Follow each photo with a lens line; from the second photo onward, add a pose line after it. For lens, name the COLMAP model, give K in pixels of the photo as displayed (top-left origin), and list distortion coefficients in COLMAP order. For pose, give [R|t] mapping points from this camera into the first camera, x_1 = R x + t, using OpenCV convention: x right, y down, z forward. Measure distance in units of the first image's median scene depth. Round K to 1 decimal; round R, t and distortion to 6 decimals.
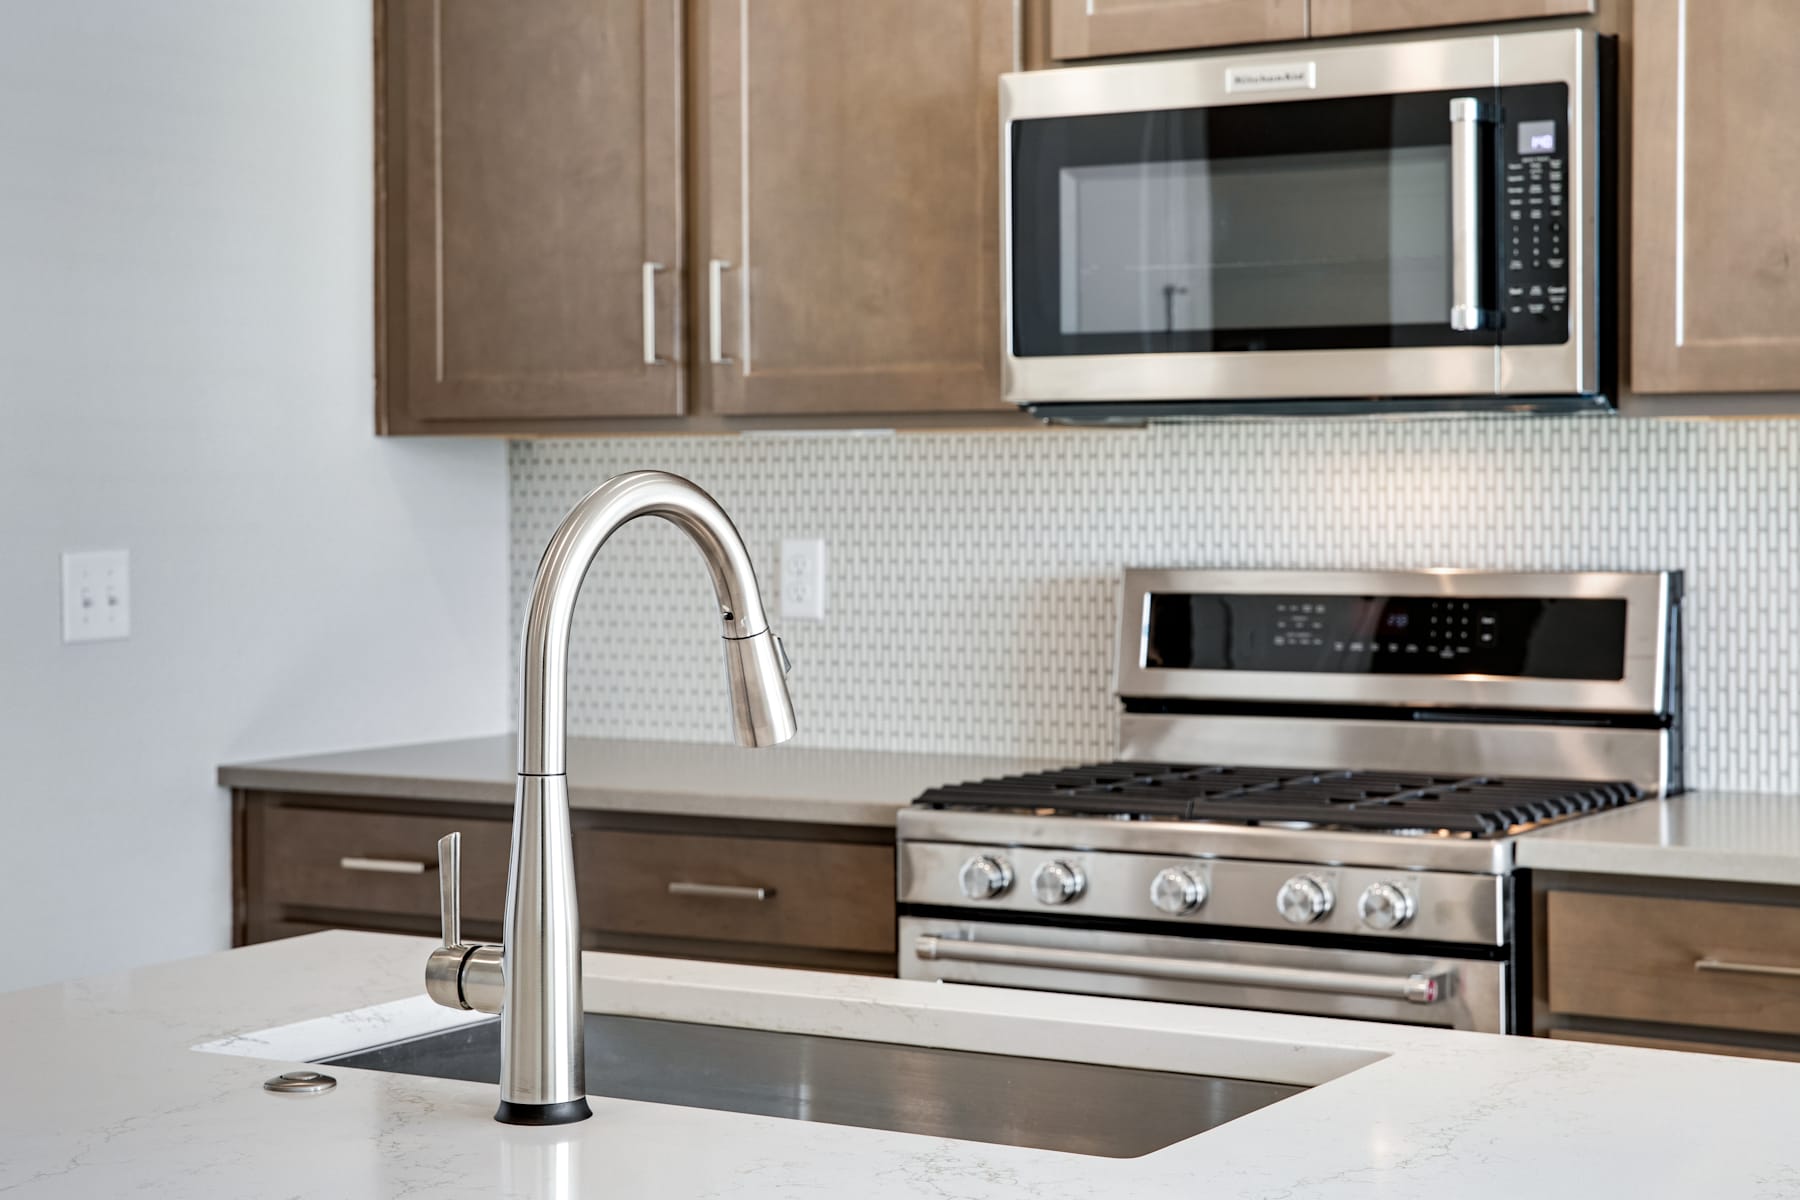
lens RADIAL K [[3279.1, 0, 882.0], [0, 3279.1, 586.1], [0, 0, 1]] dist [0.050953, 0.000000]
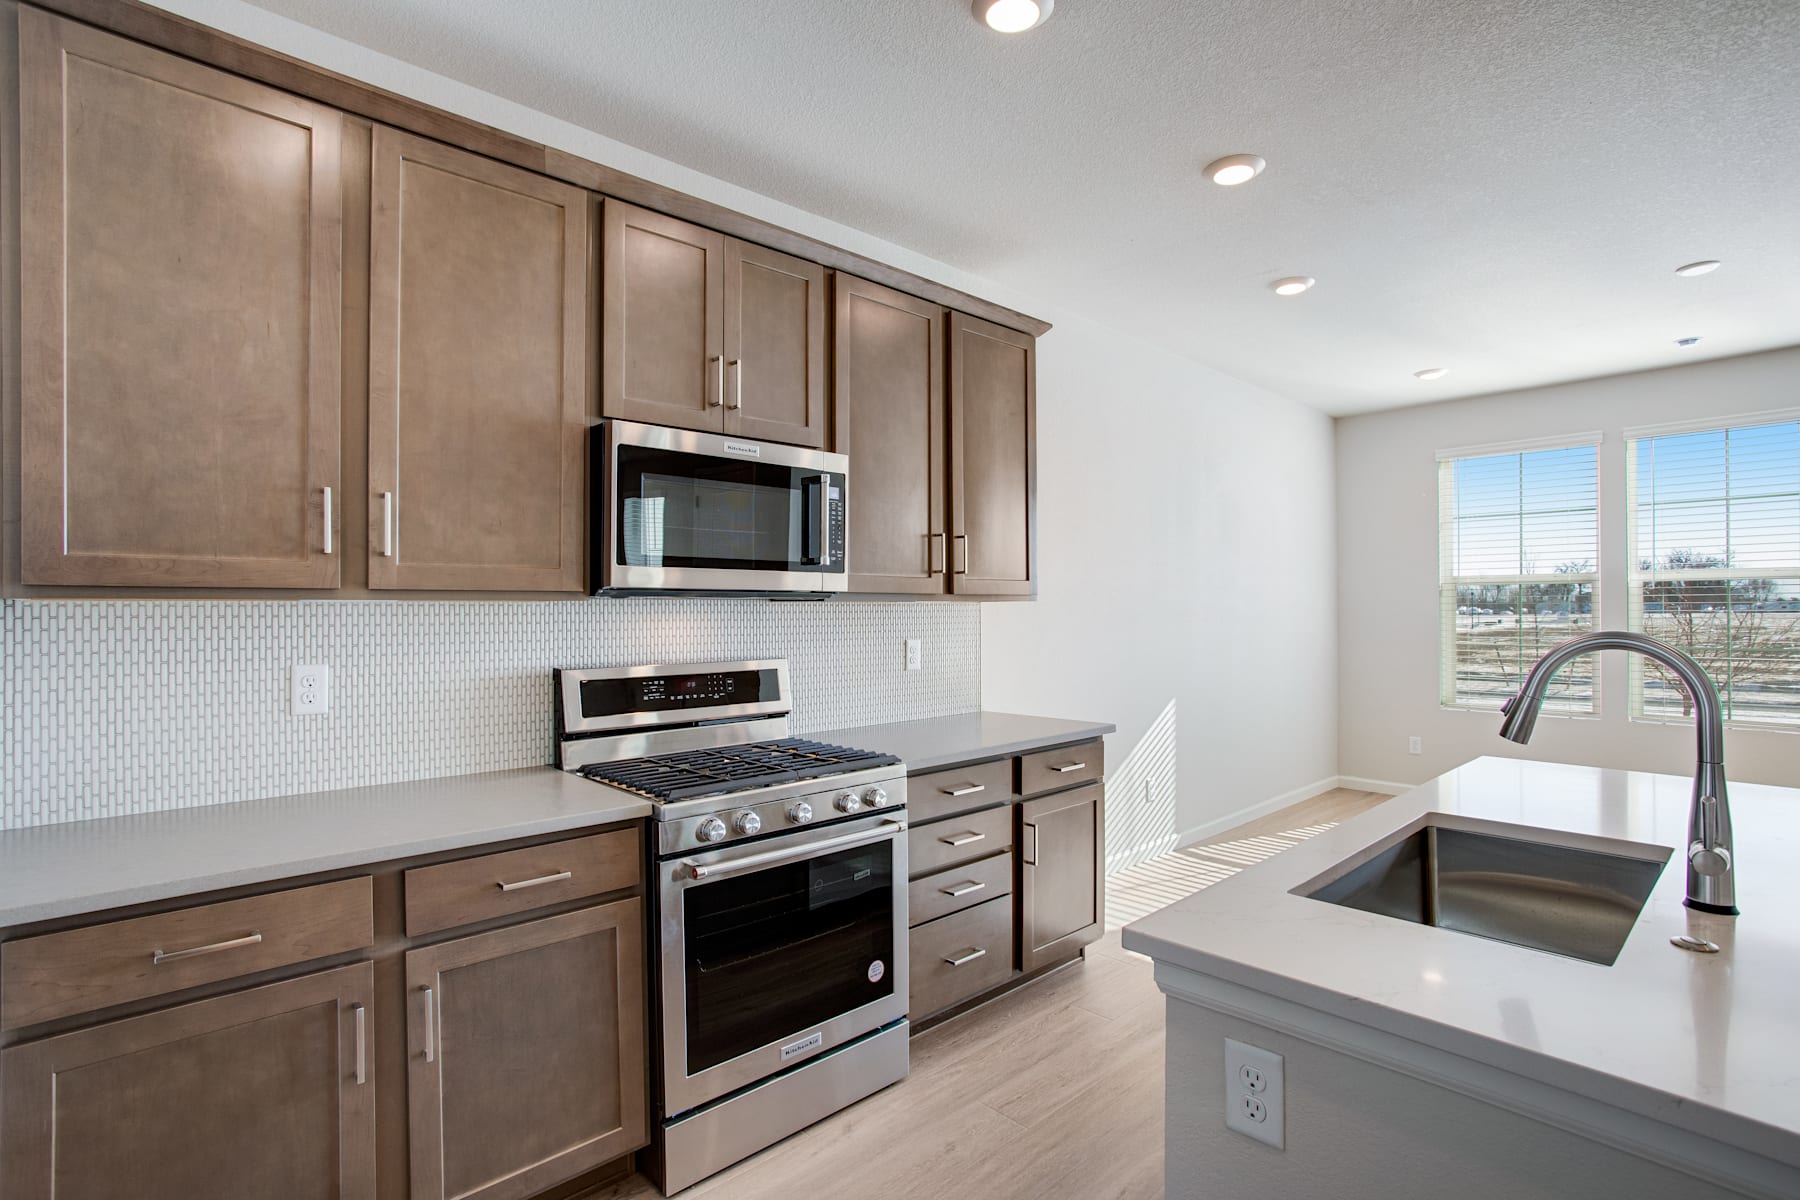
lens RADIAL K [[878.7, 0, 893.4], [0, 878.7, 611.2], [0, 0, 1]] dist [-0.039523, 0.017523]
pose [[0.260261, 0.005021, 0.965525, -0.420517], [0.038767, 0.999126, -0.015646, -0.027295], [-0.964760, 0.041502, 0.259839, 0.706719]]
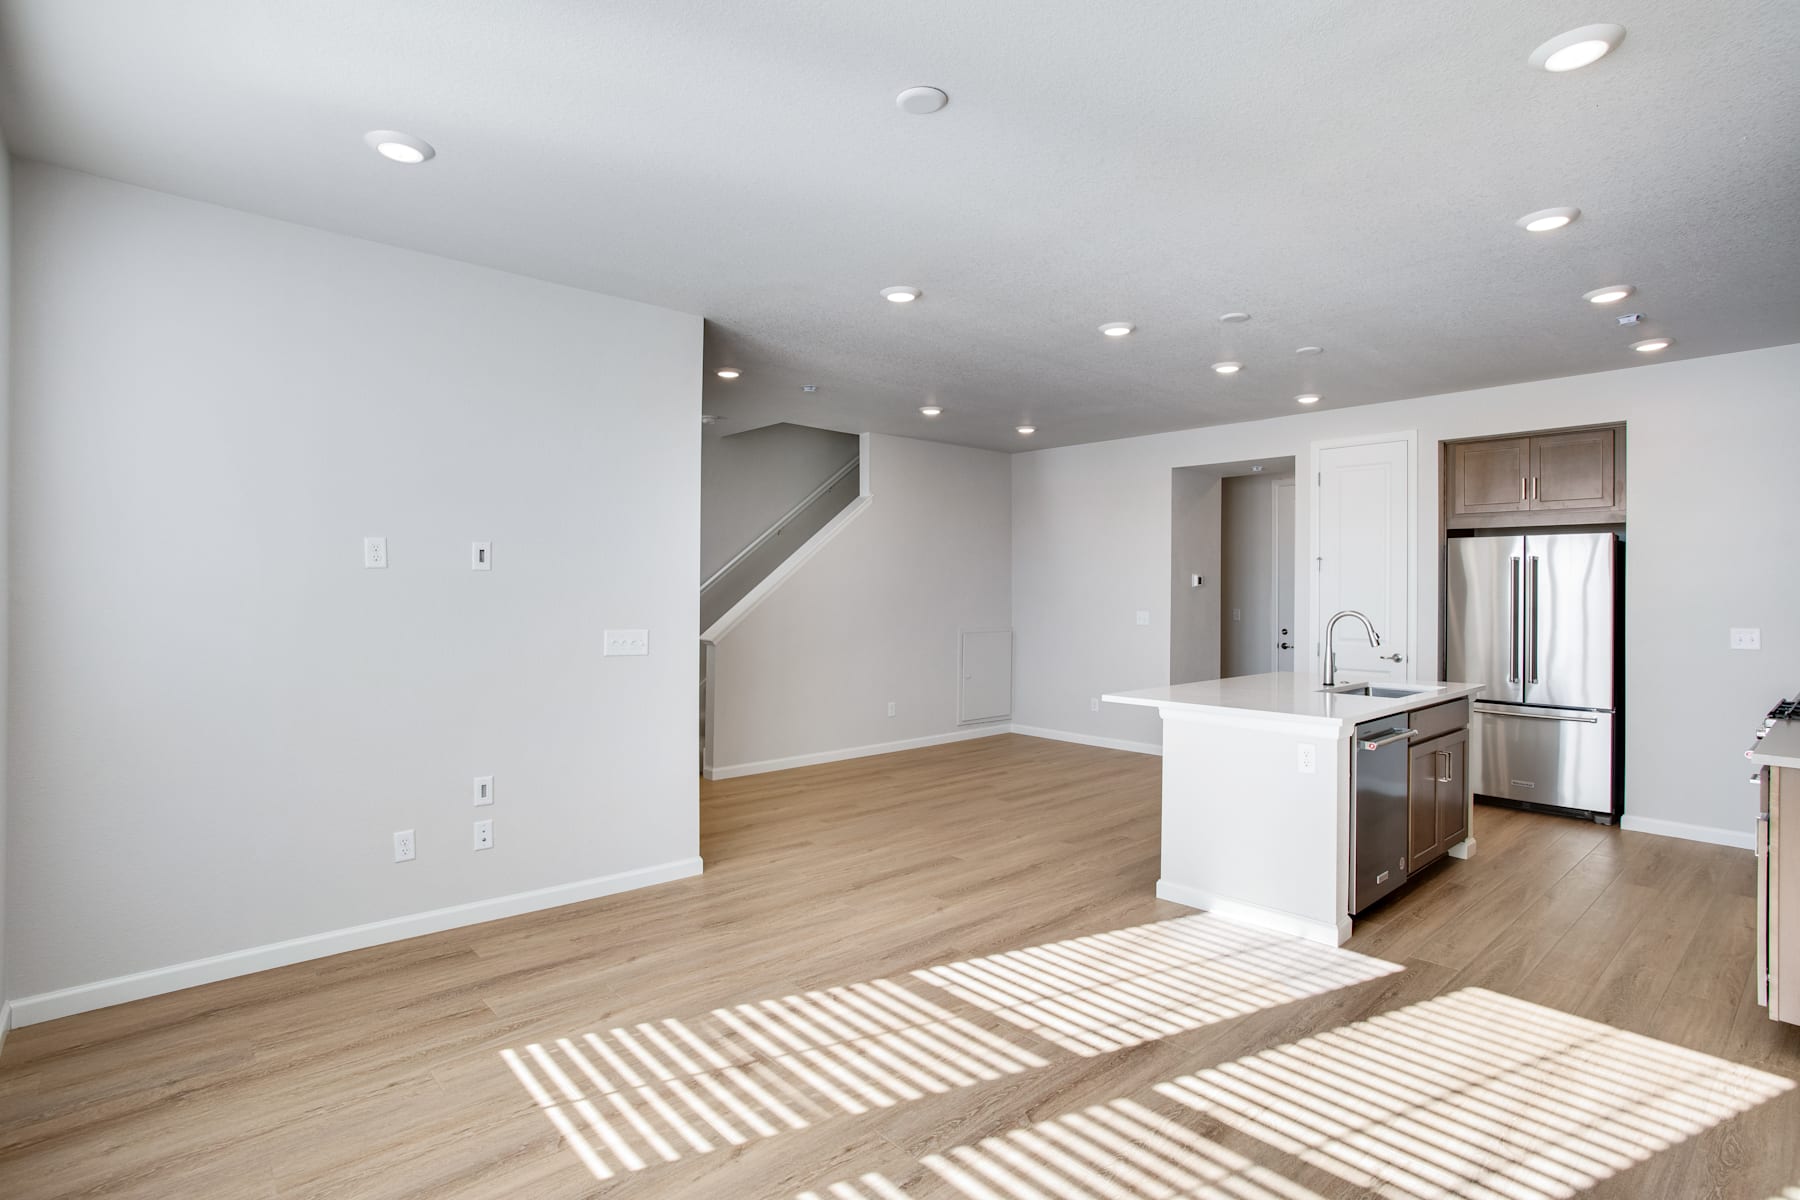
lens RADIAL K [[878.7, 0, 897.8], [0, 878.7, 601.0], [0, 0, 1]] dist [-0.039523, 0.017523]
pose [[-0.286996, 0.014744, -0.957818, 1.171809], [-0.038008, 0.998919, 0.026765, -0.034306], [0.957178, 0.044086, -0.286125, 0.297315]]
